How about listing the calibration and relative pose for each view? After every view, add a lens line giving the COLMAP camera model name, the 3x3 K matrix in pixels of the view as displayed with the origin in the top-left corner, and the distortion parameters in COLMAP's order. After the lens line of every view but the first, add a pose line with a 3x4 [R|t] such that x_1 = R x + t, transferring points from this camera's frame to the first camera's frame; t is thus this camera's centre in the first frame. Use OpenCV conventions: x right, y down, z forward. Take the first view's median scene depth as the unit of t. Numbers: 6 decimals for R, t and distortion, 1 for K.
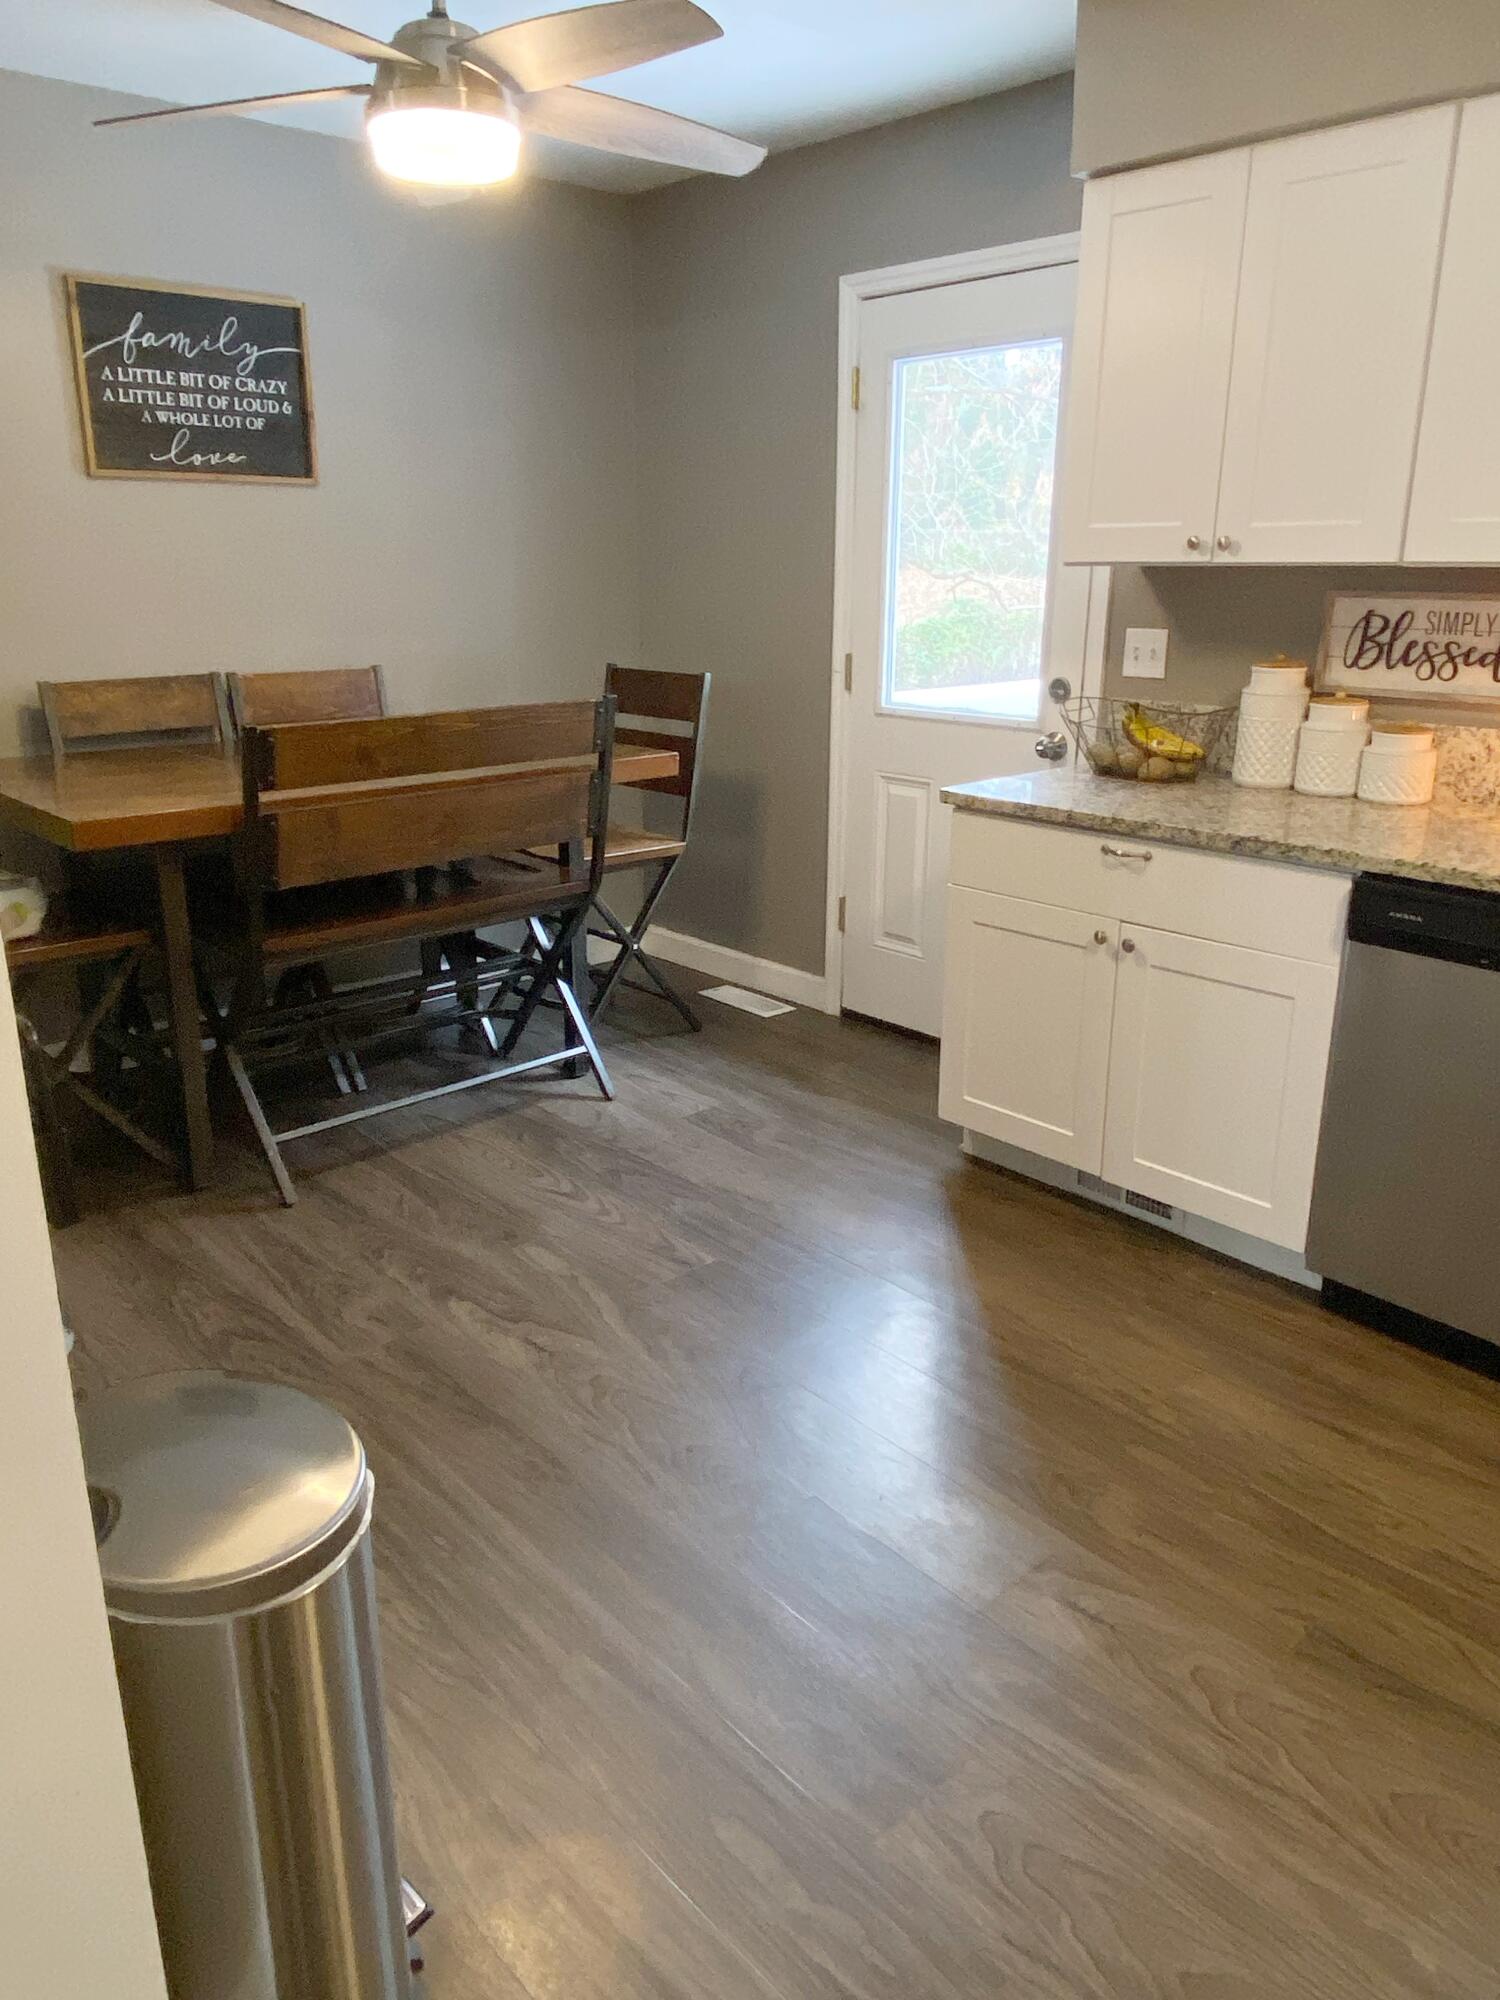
lens RADIAL K [[1393.7, 0, 766.5], [0, 1393.7, 1004.3], [0, 0, 1]] dist [0.053435, -0.062935]
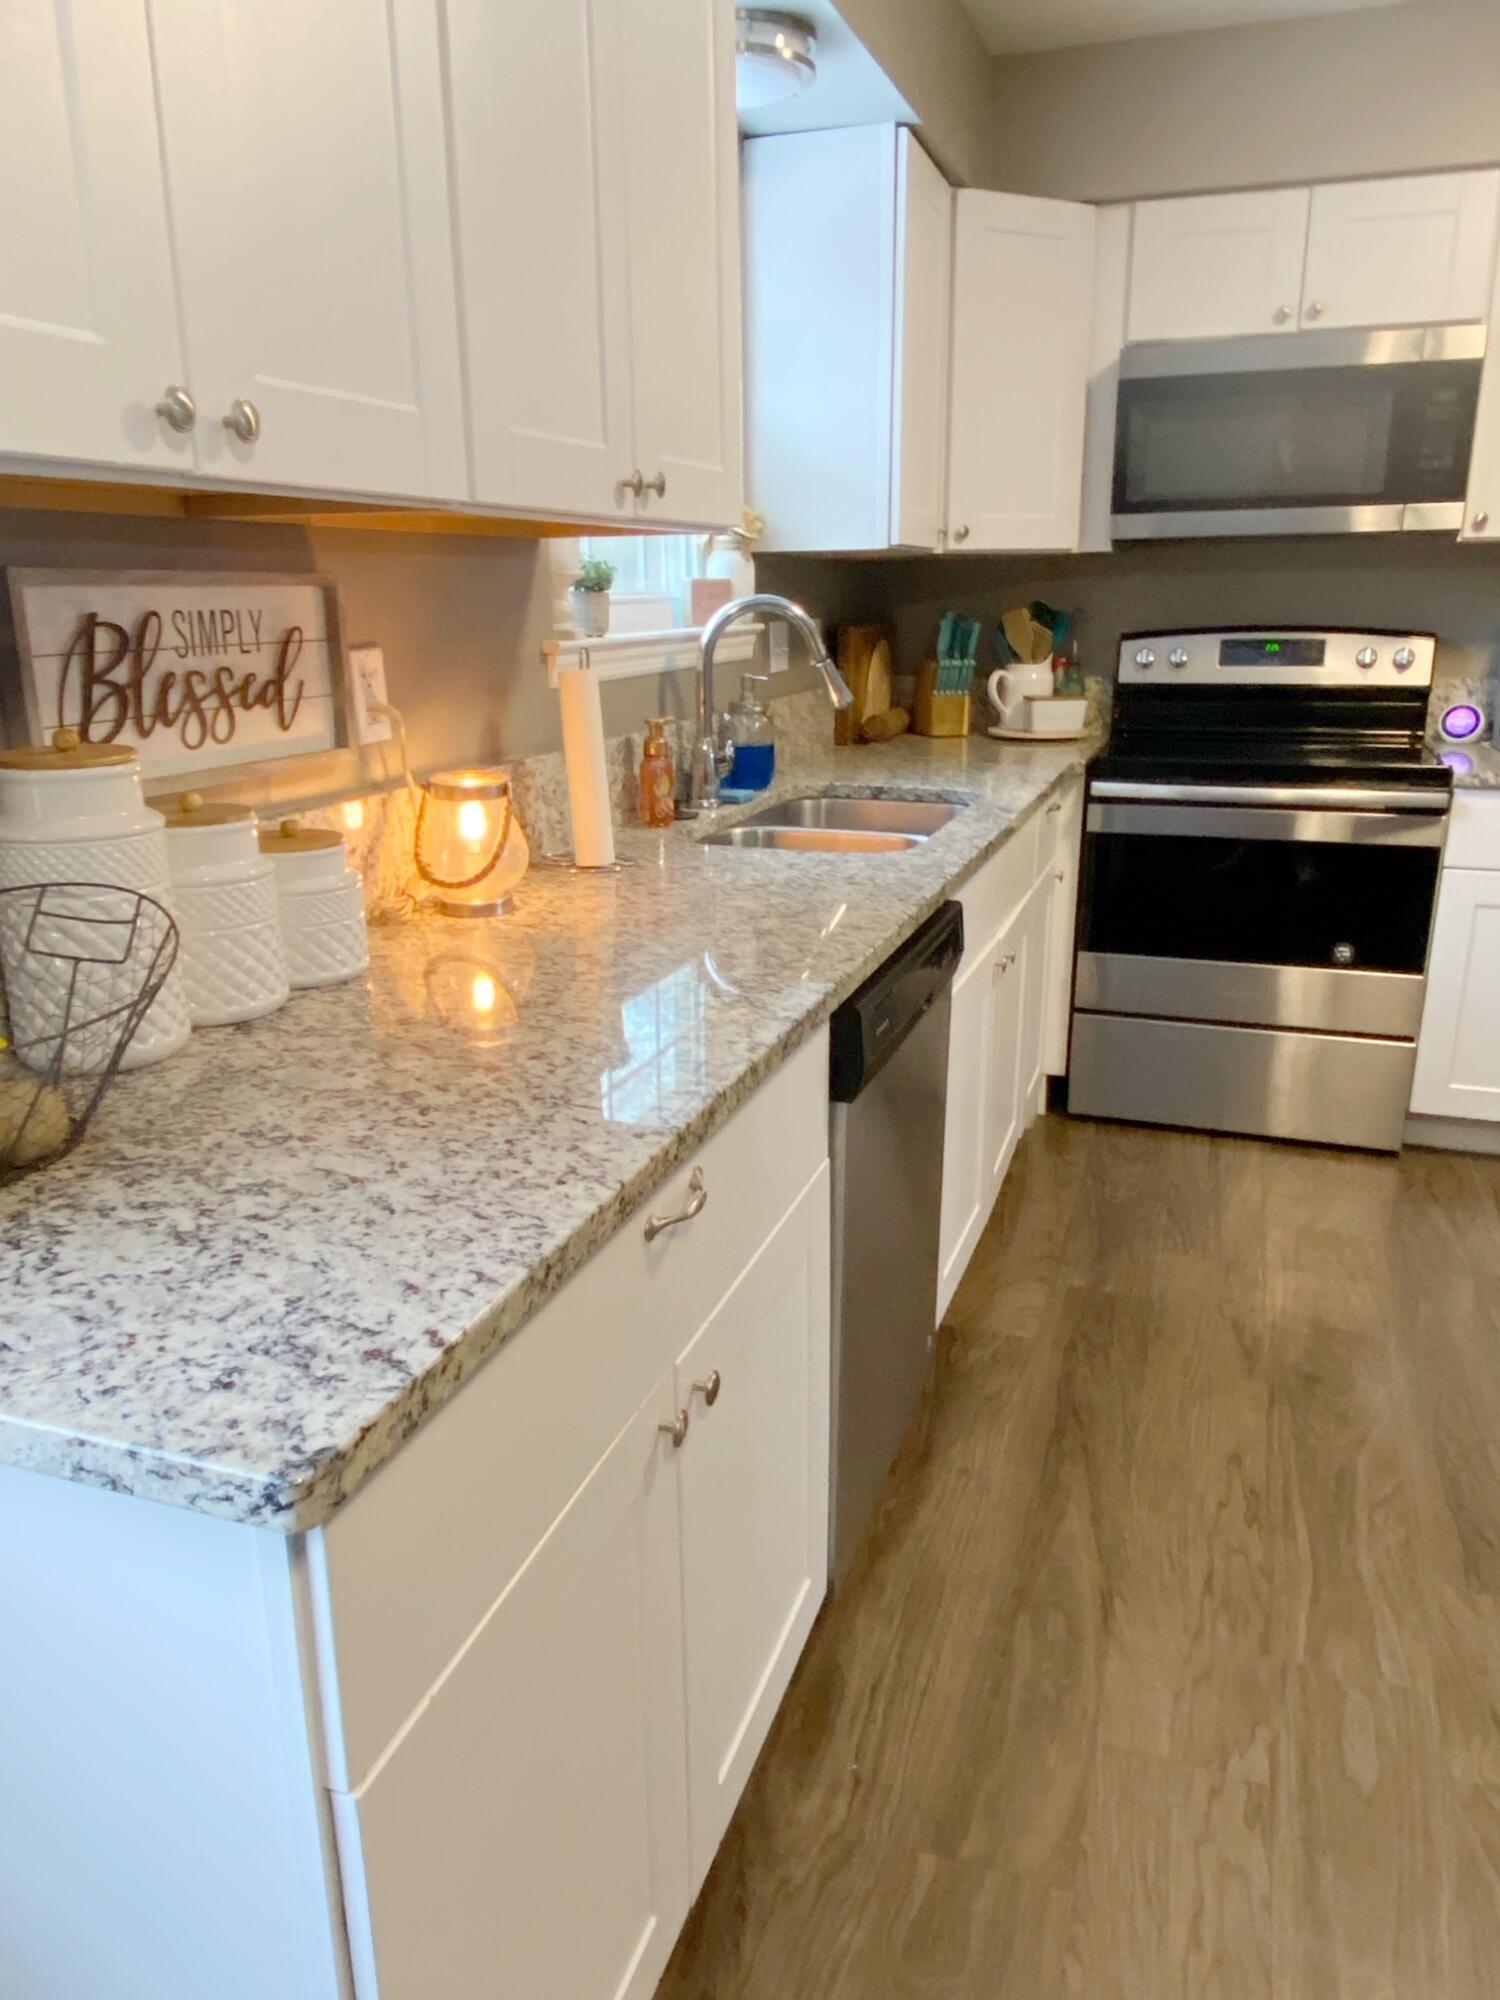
lens RADIAL K [[1393.7, 0, 747.0], [0, 1393.7, 1005.1], [0, 0, 1]] dist [0.053435, -0.062935]
pose [[-0.473433, -0.244397, 0.846246, -0.061600], [0.281662, 0.868289, 0.408339, -0.266910], [-0.834582, 0.431676, -0.342240, 0.931955]]
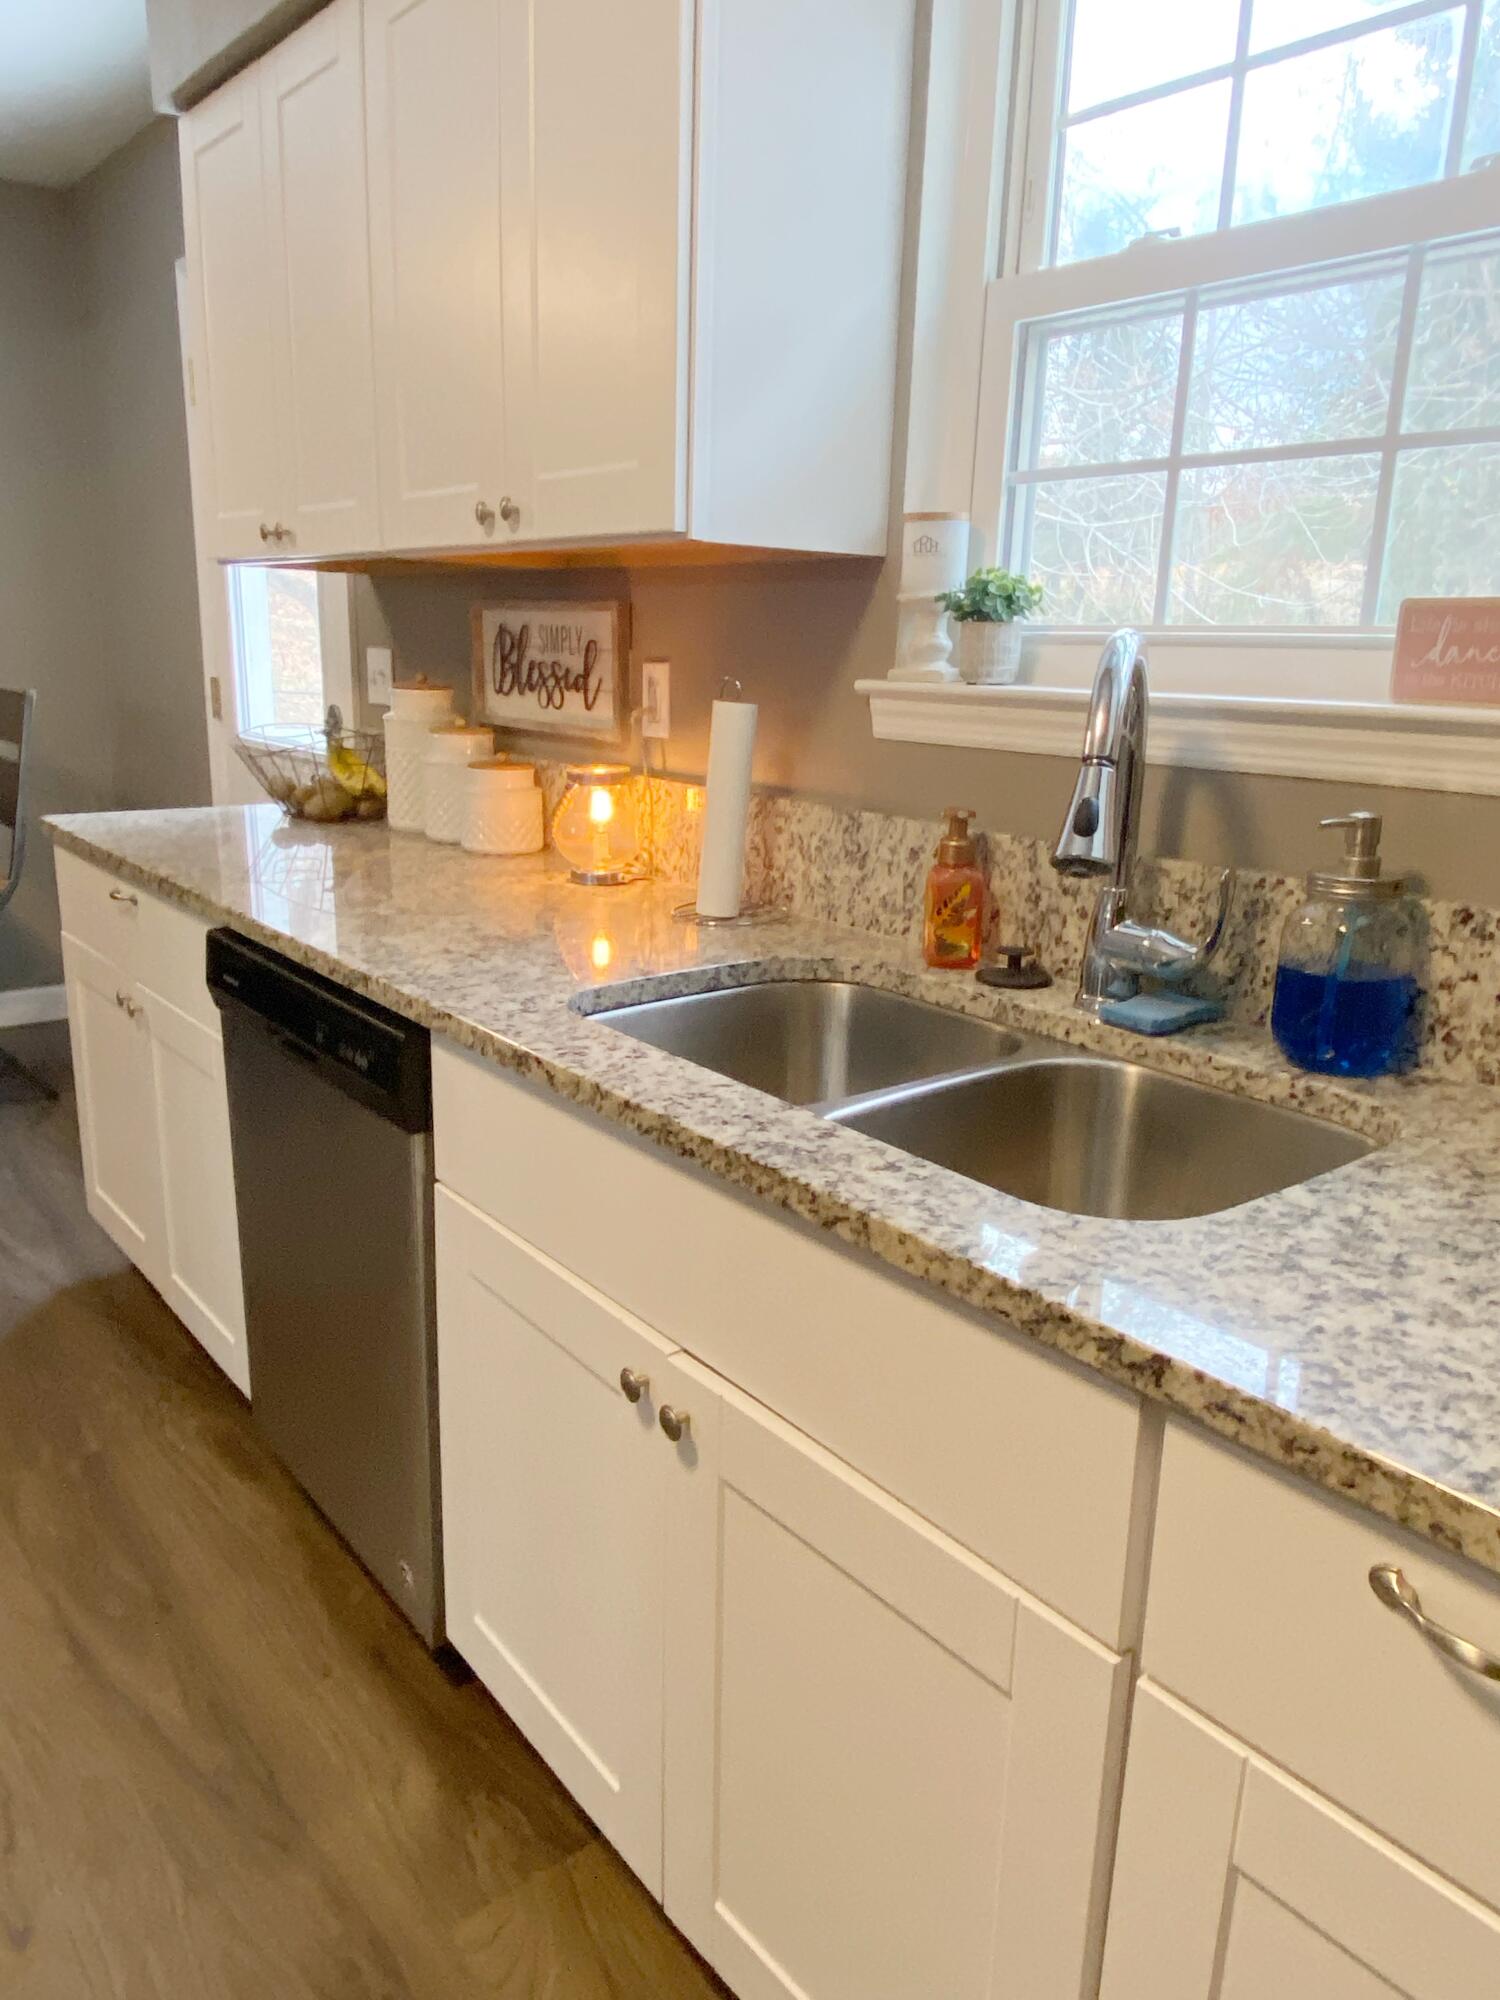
lens RADIAL K [[1393.7, 0, 763.6], [0, 1393.7, 1009.5], [0, 0, 1]] dist [0.053435, -0.062935]
pose [[0.997939, 0.045604, -0.045135, 0.571231], [-0.047990, 0.997426, -0.053282, -0.013924], [0.042589, 0.055339, 0.997559, 0.172019]]
